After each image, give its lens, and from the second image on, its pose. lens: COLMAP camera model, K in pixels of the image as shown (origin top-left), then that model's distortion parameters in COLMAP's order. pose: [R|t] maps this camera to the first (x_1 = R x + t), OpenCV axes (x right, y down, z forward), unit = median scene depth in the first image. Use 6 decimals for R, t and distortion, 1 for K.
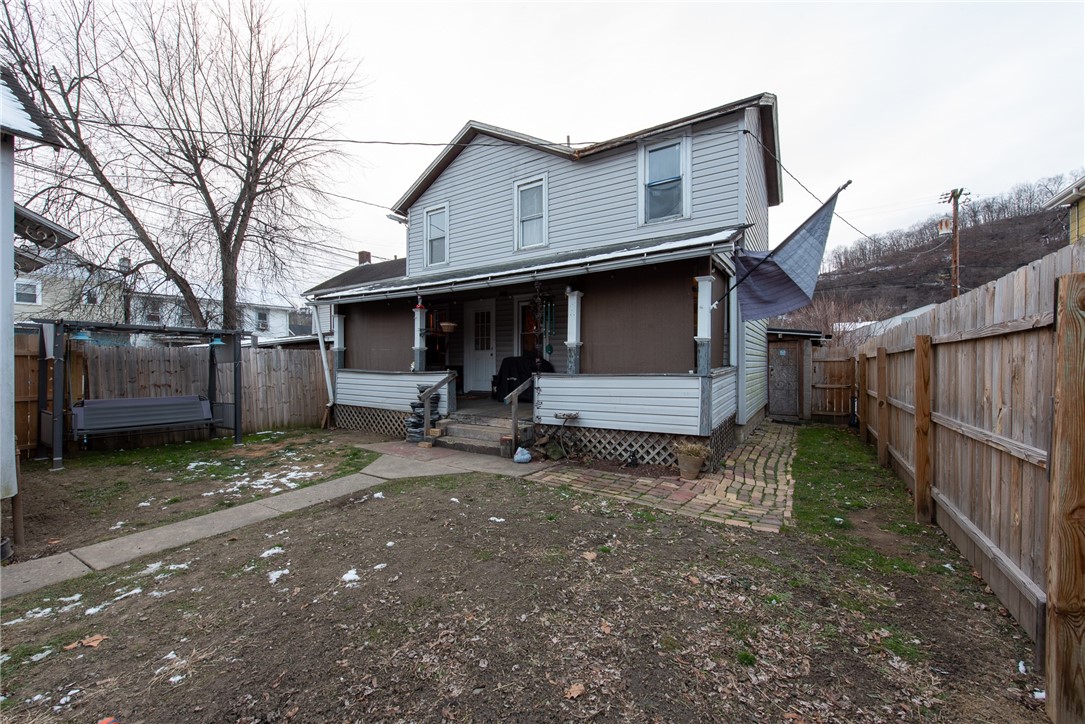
lens RADIAL K [[421.9, 0, 544.0], [0, 421.9, 366.8], [0, 0, 1]] dist [0.009280, -0.001021]
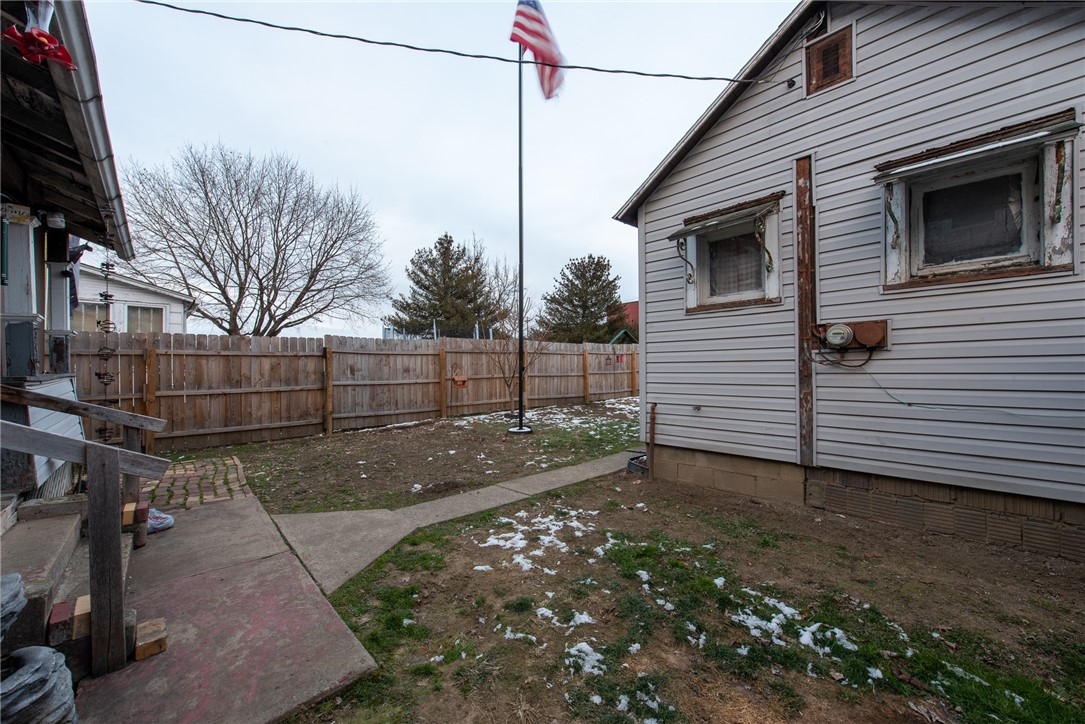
lens RADIAL K [[421.9, 0, 541.3], [0, 421.9, 367.0], [0, 0, 1]] dist [0.009280, -0.001021]
pose [[-0.960735, 0.010547, 0.277266, -0.595587], [0.011031, 0.999939, 0.000185, 0.010752], [-0.277247, 0.003236, -0.960793, 1.169380]]
